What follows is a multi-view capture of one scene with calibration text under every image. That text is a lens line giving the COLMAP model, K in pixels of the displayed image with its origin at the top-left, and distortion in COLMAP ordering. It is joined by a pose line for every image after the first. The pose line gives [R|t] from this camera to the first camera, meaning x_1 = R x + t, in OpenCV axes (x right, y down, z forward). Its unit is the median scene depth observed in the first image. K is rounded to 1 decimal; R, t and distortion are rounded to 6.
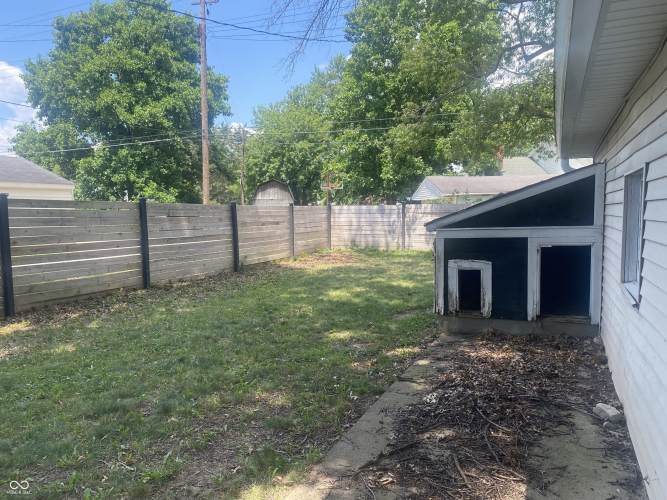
lens RADIAL K [[513.2, 0, 334.3], [0, 513.2, 253.1], [0, 0, 1]] dist [0.048451, -0.019227]
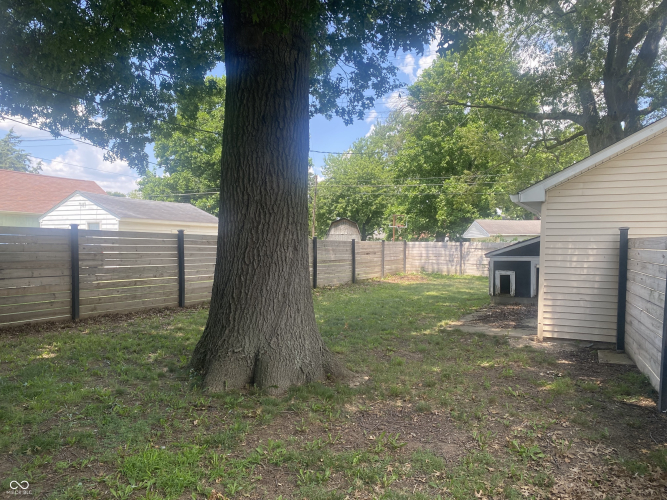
lens RADIAL K [[513.2, 0, 333.4], [0, 513.2, 248.9], [0, 0, 1]] dist [0.048451, -0.019227]
pose [[0.996539, 0.023339, -0.079781, -0.055584], [-0.028938, 0.997144, -0.069755, 0.017903], [0.077925, 0.071822, 0.994369, -0.236585]]
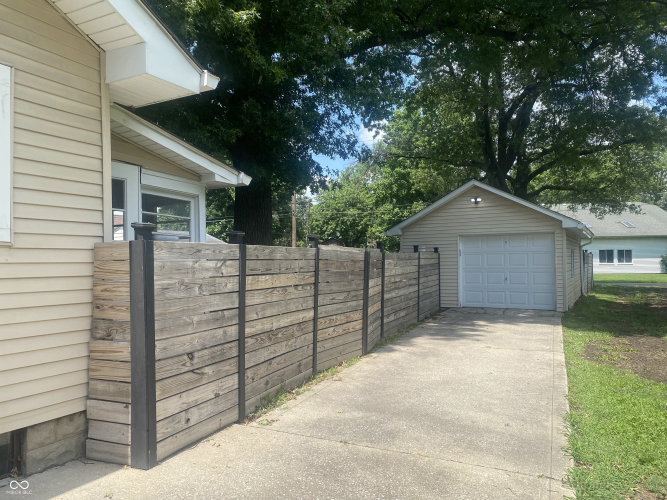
lens RADIAL K [[513.2, 0, 332.2], [0, 513.2, 249.3], [0, 0, 1]] dist [0.048451, -0.019227]
pose [[0.996110, -0.007311, -0.087820, 0.003287], [-0.001731, 0.994737, -0.102447, 0.037733], [0.088106, 0.102200, 0.990854, -0.463216]]
